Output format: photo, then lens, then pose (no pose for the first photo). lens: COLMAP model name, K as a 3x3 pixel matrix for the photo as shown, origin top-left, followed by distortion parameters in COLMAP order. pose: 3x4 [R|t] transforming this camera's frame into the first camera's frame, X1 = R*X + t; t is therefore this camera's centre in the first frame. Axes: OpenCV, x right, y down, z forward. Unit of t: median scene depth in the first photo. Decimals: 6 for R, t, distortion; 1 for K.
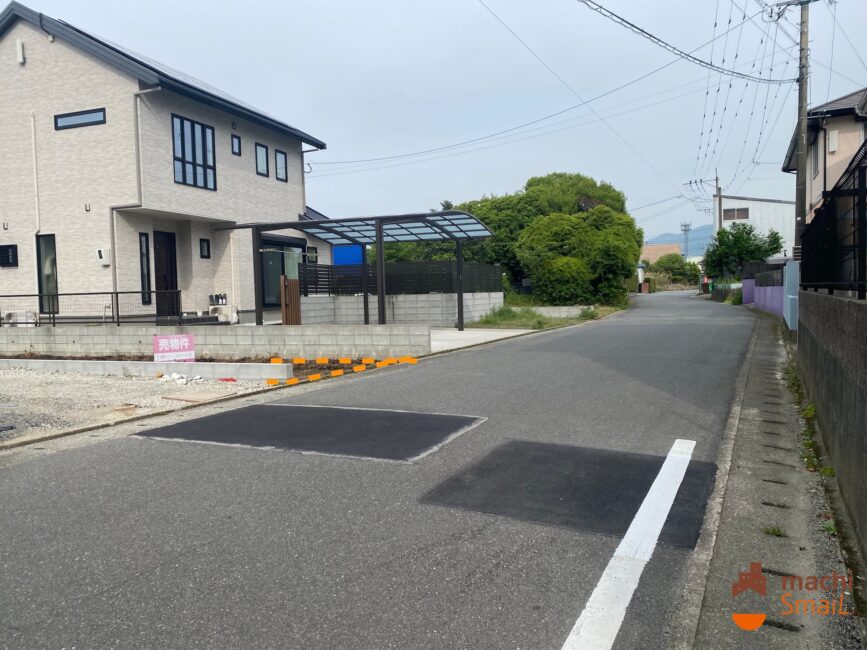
lens RADIAL K [[649.6, 0, 433.5], [0, 649.6, 325.0], [0, 0, 1]] dist [-0.008285, -0.007740]
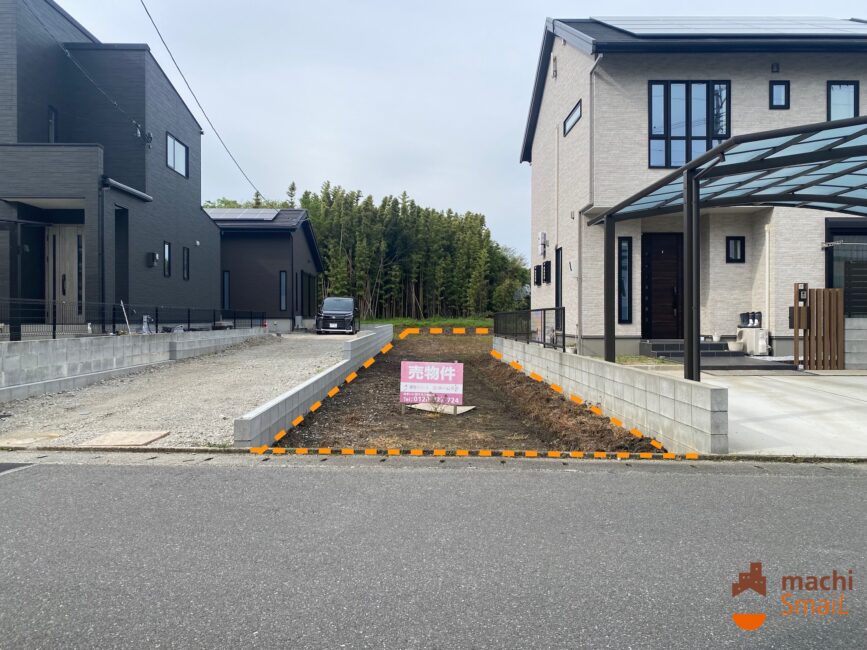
lens RADIAL K [[649.6, 0, 433.5], [0, 649.6, 325.0], [0, 0, 1]] dist [-0.008285, -0.007740]
pose [[0.344409, 0.030862, -0.938312, 0.221744], [-0.052498, 0.998529, 0.013573, -0.025710], [0.937351, 0.044585, 0.345523, 0.443044]]
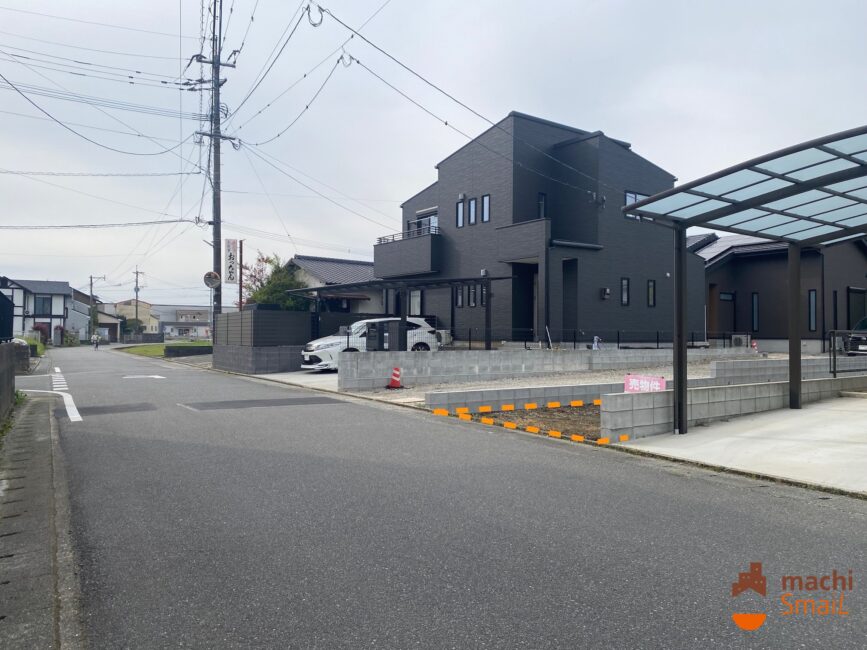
lens RADIAL K [[649.6, 0, 433.5], [0, 649.6, 325.0], [0, 0, 1]] dist [-0.008285, -0.007740]
pose [[-0.591703, 0.003310, -0.806149, 0.640257], [-0.030731, 0.999172, 0.026658, -0.089857], [0.805570, 0.040547, -0.591111, 1.547695]]
